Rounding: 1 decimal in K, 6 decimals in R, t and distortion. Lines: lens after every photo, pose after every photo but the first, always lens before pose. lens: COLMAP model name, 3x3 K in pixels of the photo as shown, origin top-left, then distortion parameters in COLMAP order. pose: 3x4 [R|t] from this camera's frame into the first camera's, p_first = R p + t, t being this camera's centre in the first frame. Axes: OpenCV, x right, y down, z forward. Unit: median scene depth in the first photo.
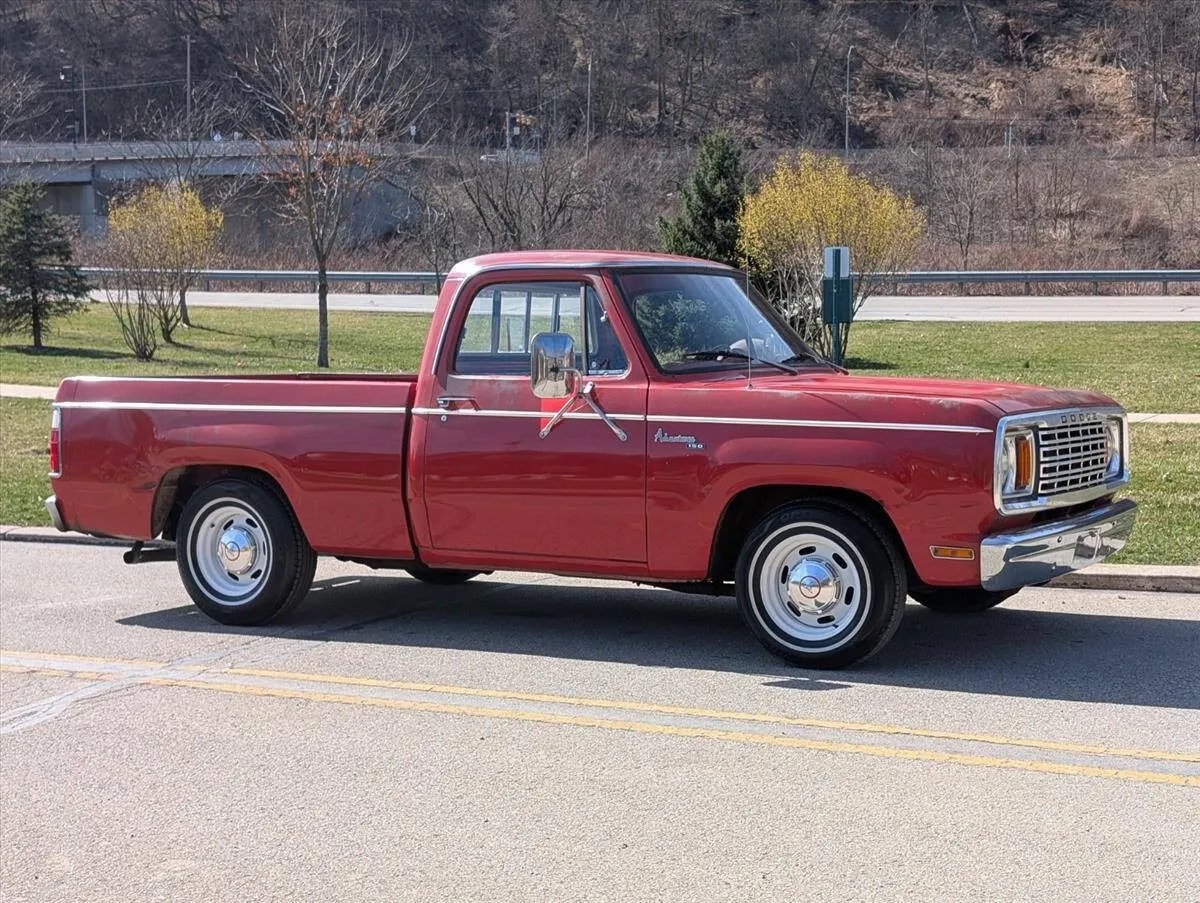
lens RADIAL K [[1887.2, 0, 633.7], [0, 1887.2, 443.0], [0, 0, 1]] dist [0.107978, 0.000000]
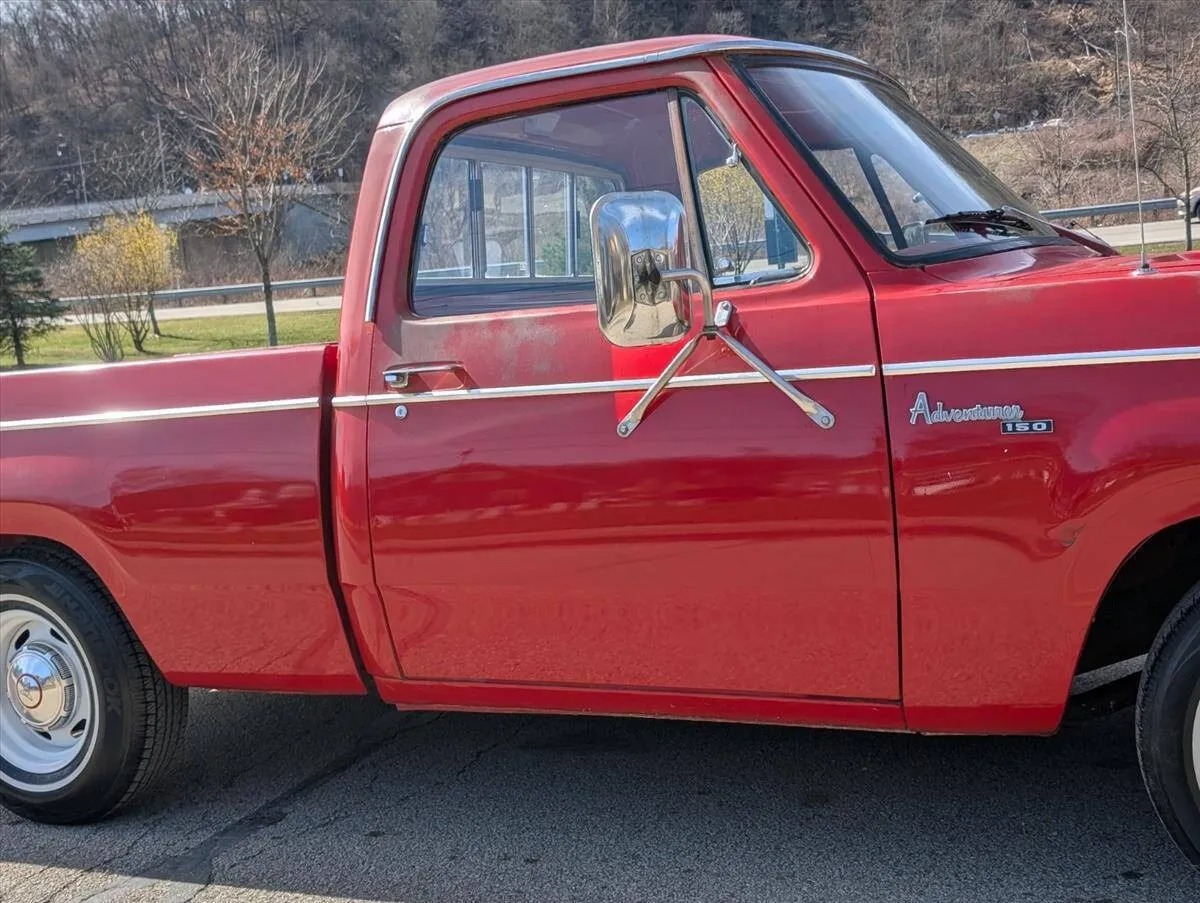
lens RADIAL K [[1404.1, 0, 595.0], [0, 1404.1, 430.5], [0, 0, 1]] dist [0.032660, 0.000000]
pose [[0.994542, -0.094529, 0.044167, -0.017608], [0.093398, 0.995262, 0.027015, -0.003476], [-0.046512, -0.022742, 0.998659, 0.167280]]
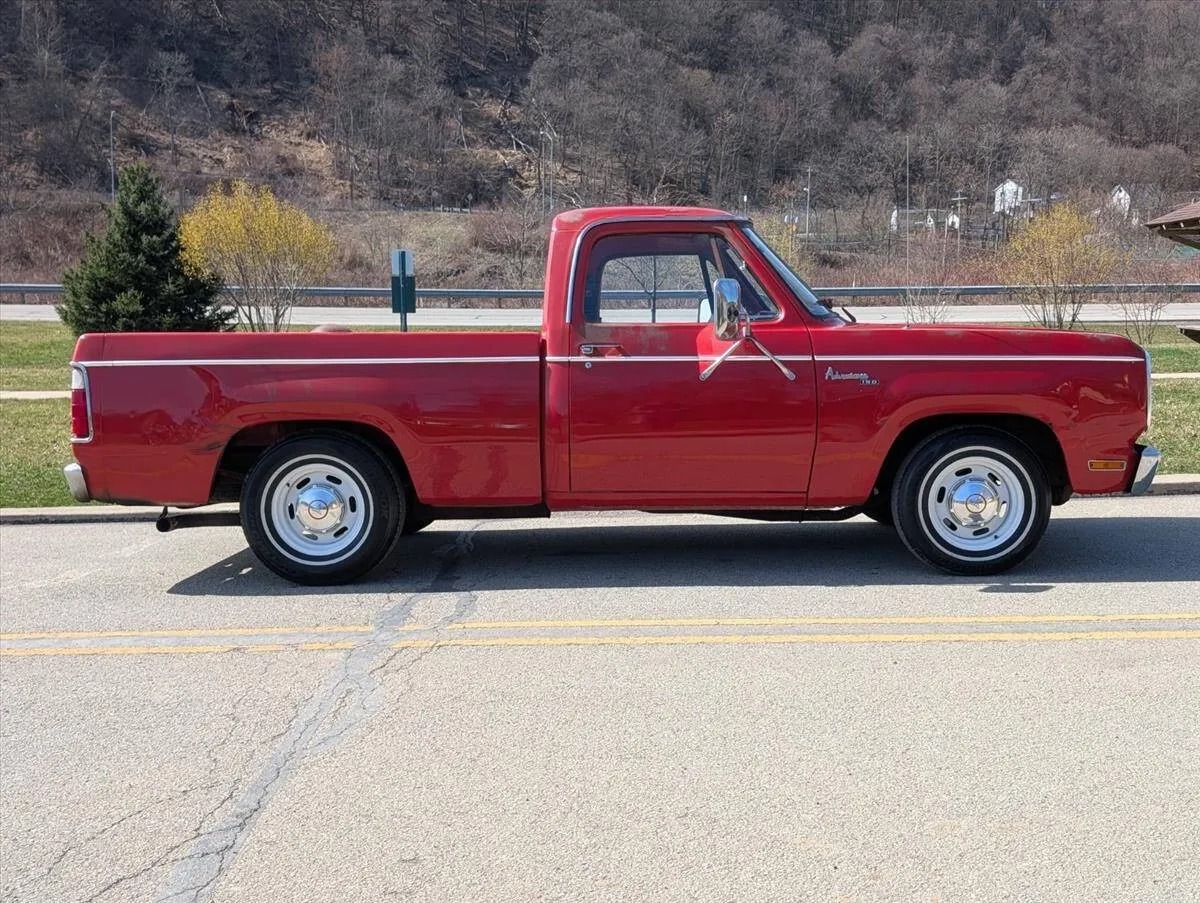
lens RADIAL K [[1426.0, 0, 595.7], [0, 1426.0, 451.7], [0, 0, 1]] dist [0.025811, 0.000000]
pose [[0.895026, -0.040520, 0.444169, -0.114180], [0.032904, 0.999150, 0.024845, 0.003857], [-0.444798, -0.007622, 0.895598, 0.078887]]
